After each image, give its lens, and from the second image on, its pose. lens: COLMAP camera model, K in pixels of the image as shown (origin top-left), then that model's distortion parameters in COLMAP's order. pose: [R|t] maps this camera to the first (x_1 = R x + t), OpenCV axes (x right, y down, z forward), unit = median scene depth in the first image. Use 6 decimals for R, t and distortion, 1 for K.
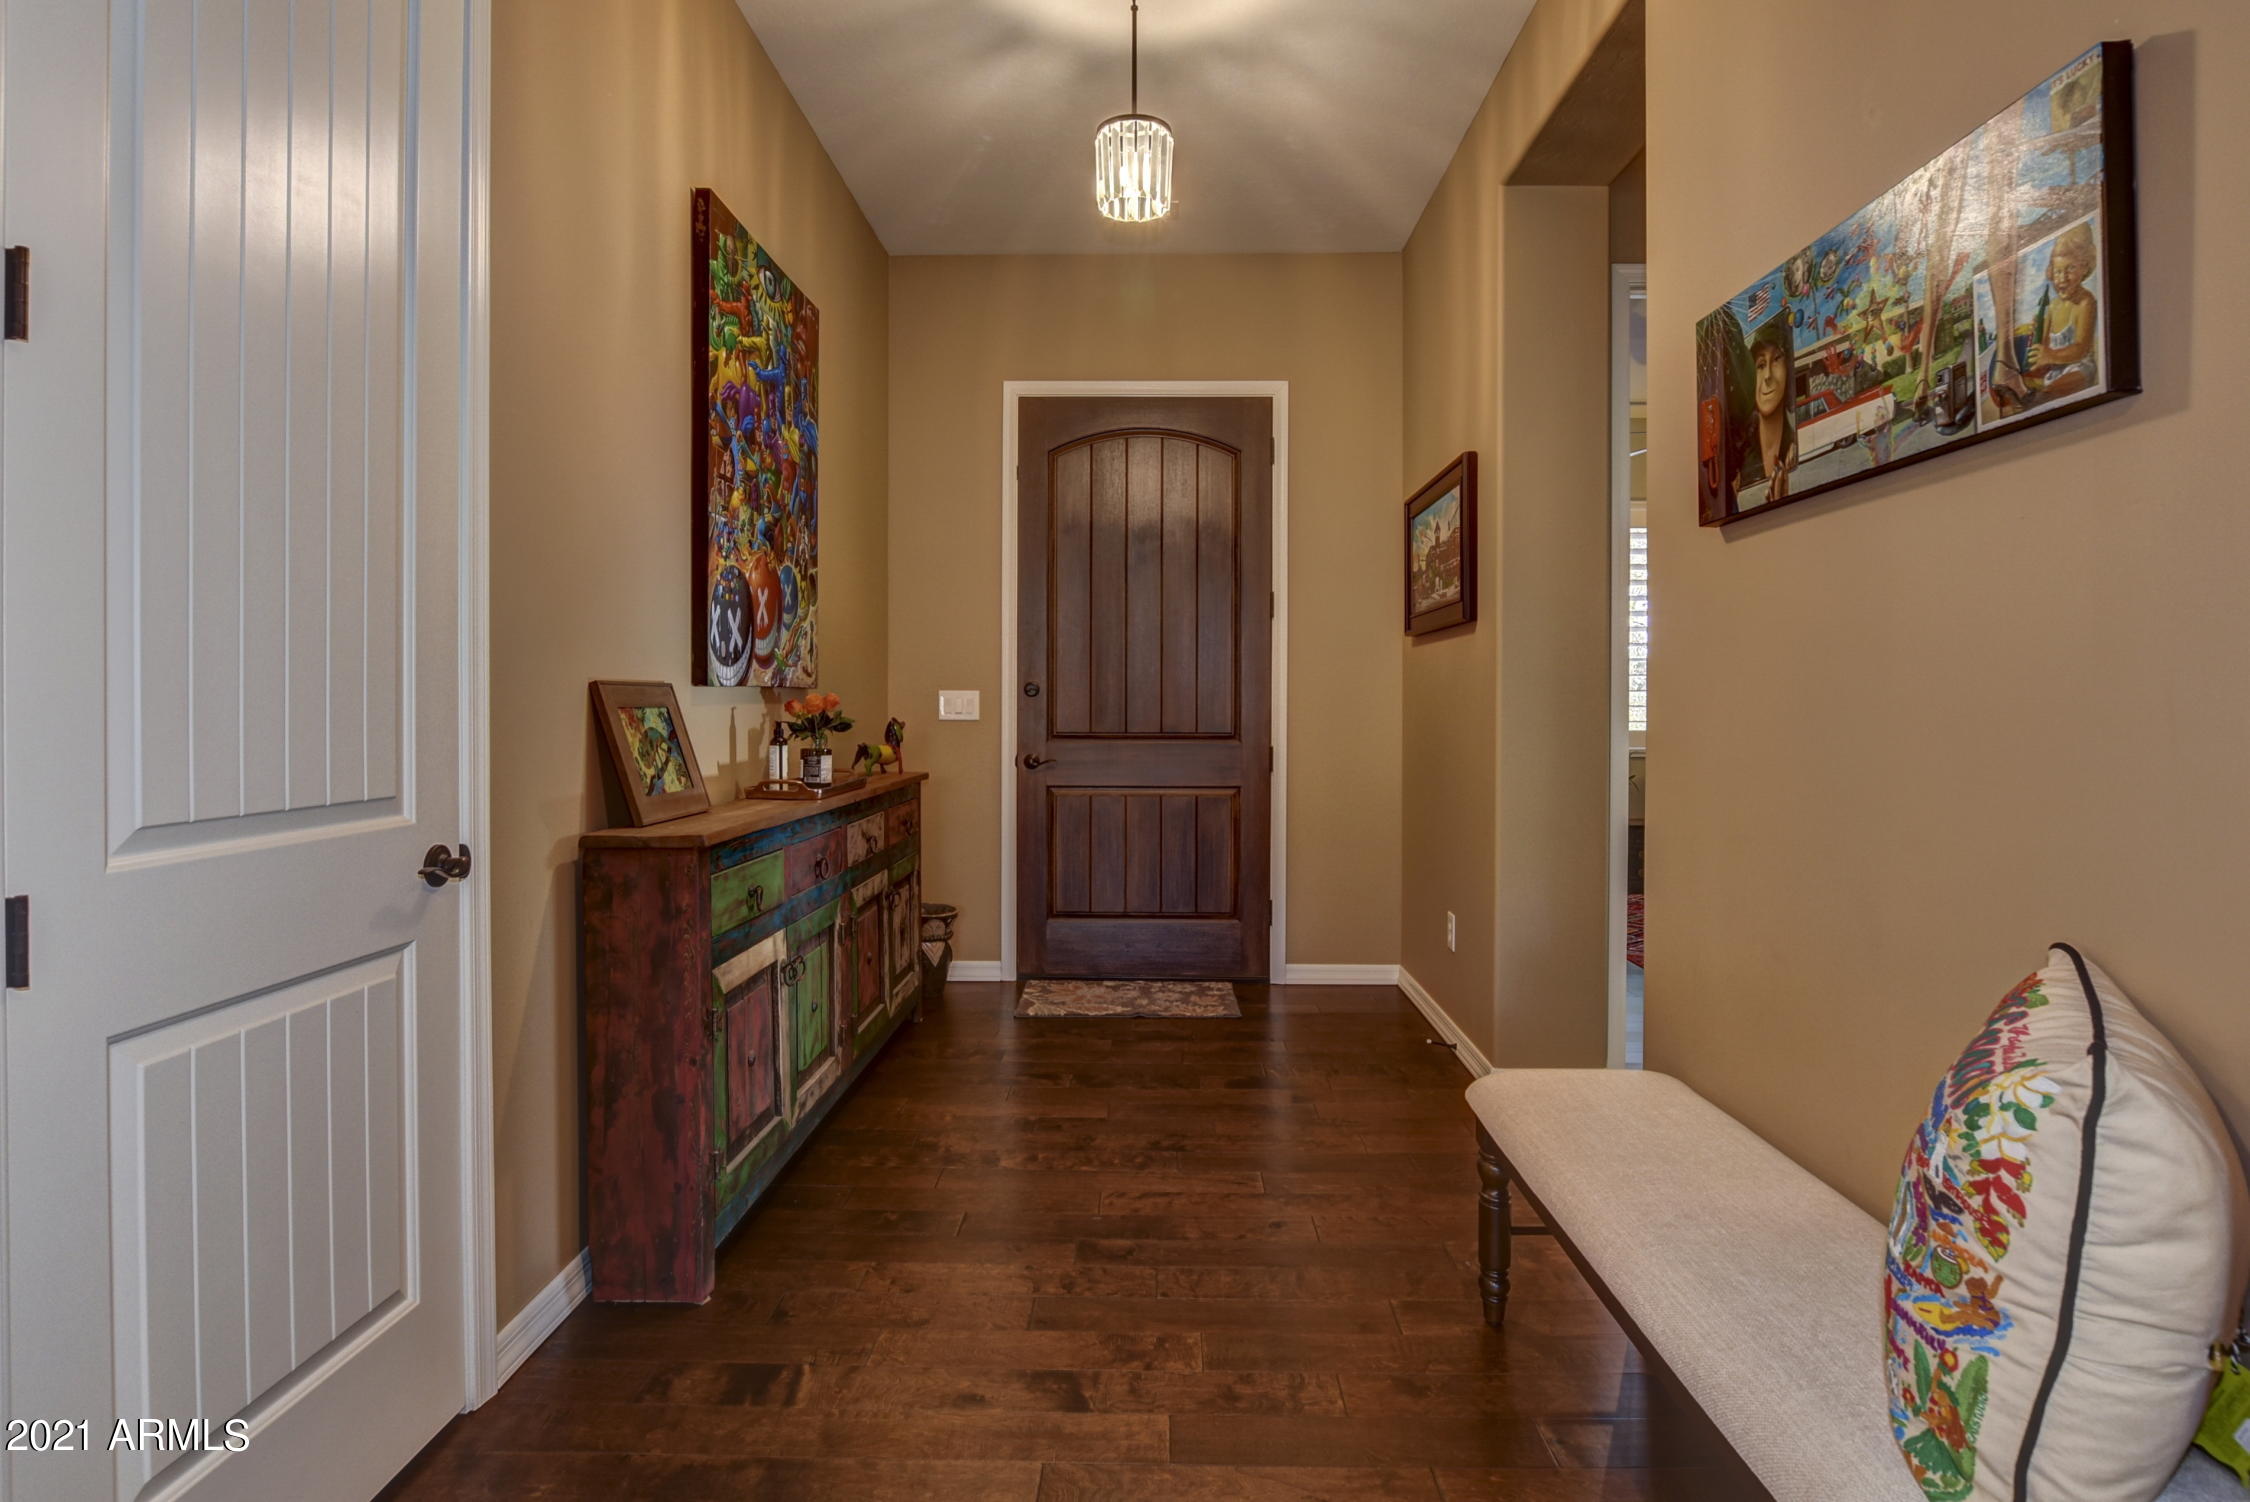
lens RADIAL K [[1152.5, 0, 1125.5], [0, 1152.5, 714.0], [0, 0, 1]] dist [-0.019697, 0.000164]
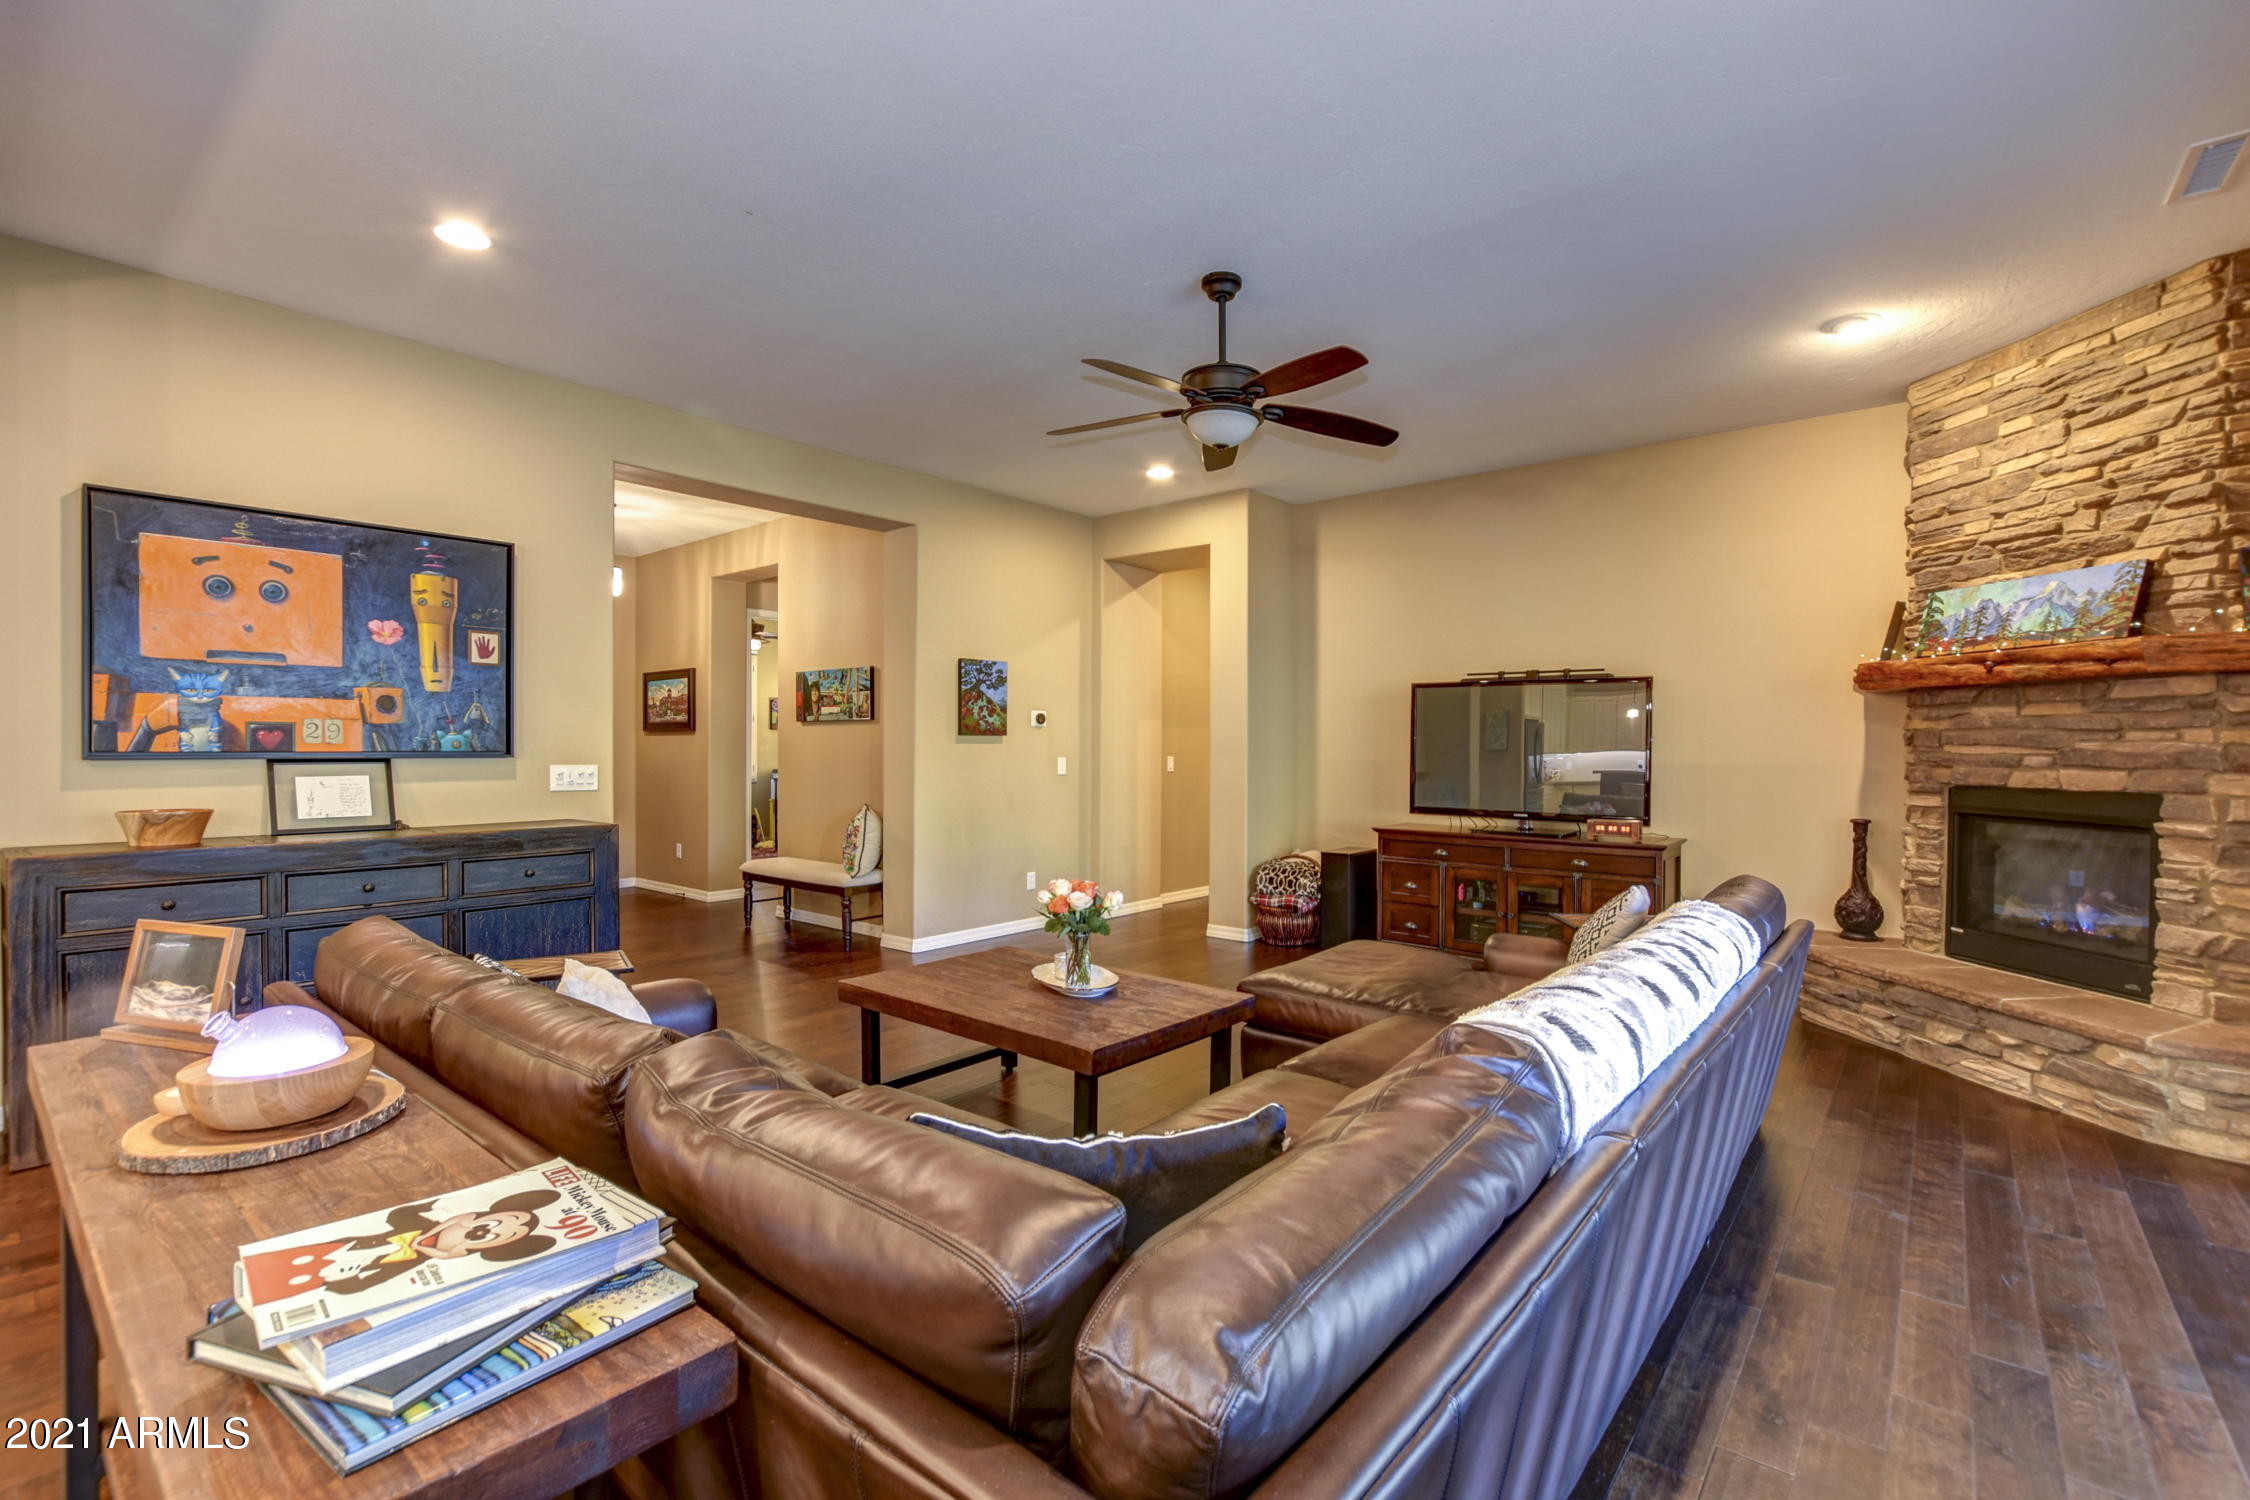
lens RADIAL K [[1006.5, 0, 1128.9], [0, 1006.5, 750.5], [0, 0, 1]] dist [-0.015106, 0.000746]
pose [[0.613863, -0.003069, 0.789407, -1.915220], [0.002339, 0.999995, 0.002069, -0.076296], [-0.789409, 0.000576, 0.613867, -2.560060]]
